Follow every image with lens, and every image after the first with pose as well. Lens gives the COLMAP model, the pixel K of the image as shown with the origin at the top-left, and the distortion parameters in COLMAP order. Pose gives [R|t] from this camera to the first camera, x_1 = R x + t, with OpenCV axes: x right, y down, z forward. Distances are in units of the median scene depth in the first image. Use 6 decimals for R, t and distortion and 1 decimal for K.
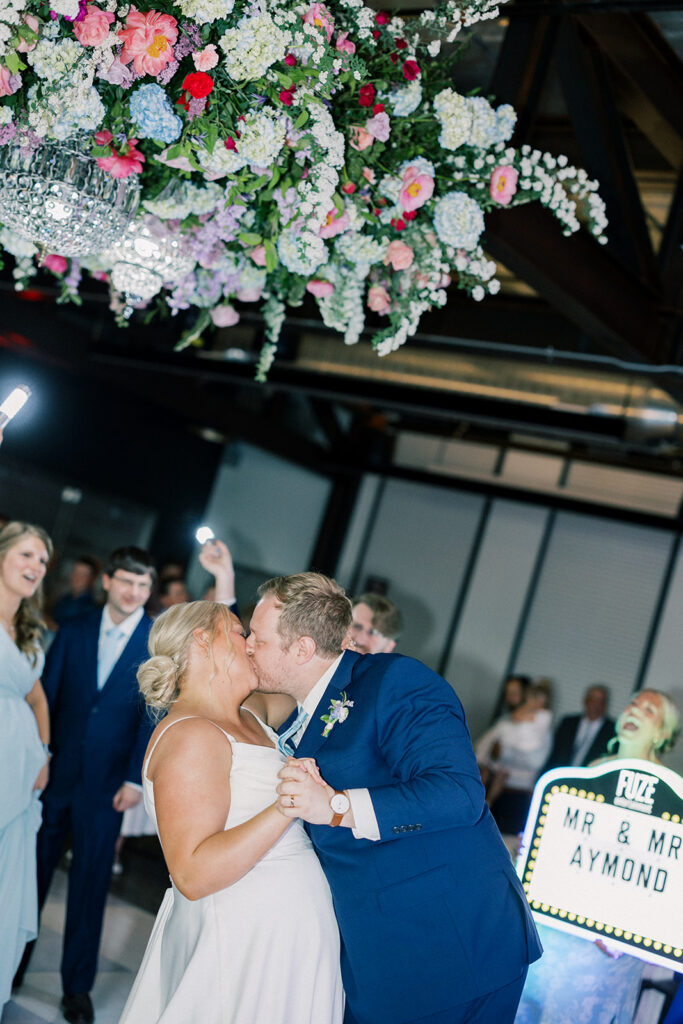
lens RADIAL K [[1978.8, 0, 341.5], [0, 1978.8, 512.0], [0, 0, 1]] dist [-0.069215, -0.003077]
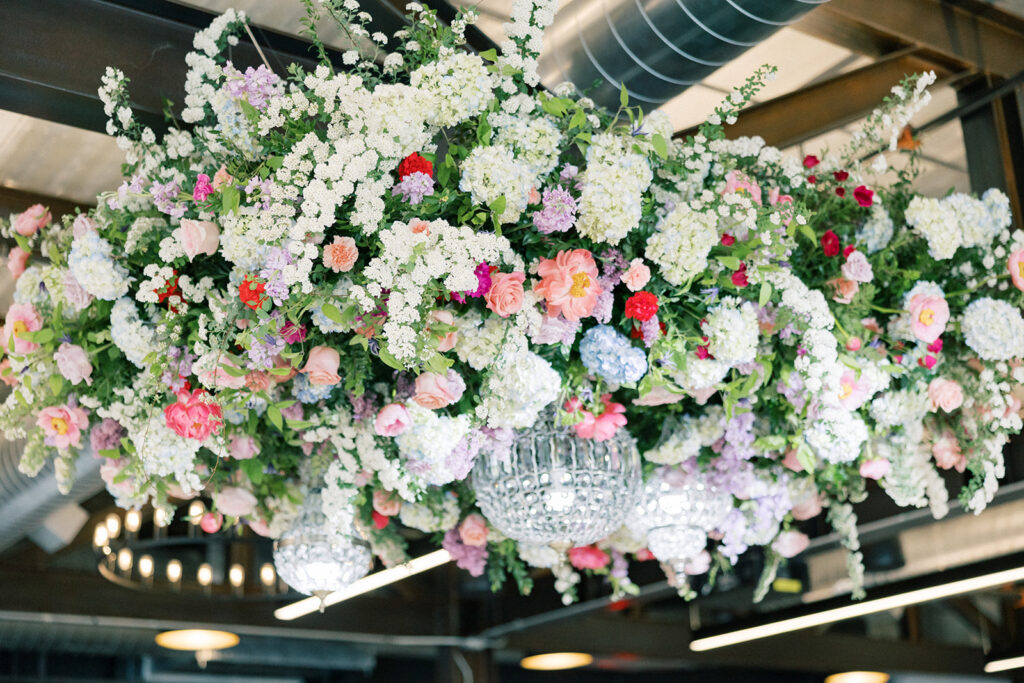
lens RADIAL K [[1502.2, 0, 512.0], [0, 1502.2, 341.5], [0, 0, 1]] dist [-0.068025, -0.030929]
pose [[0.871480, -0.418568, -0.255584, 0.041159], [0.318604, 0.879385, -0.353799, 0.017643], [0.372845, 0.226899, 0.899724, 0.356297]]
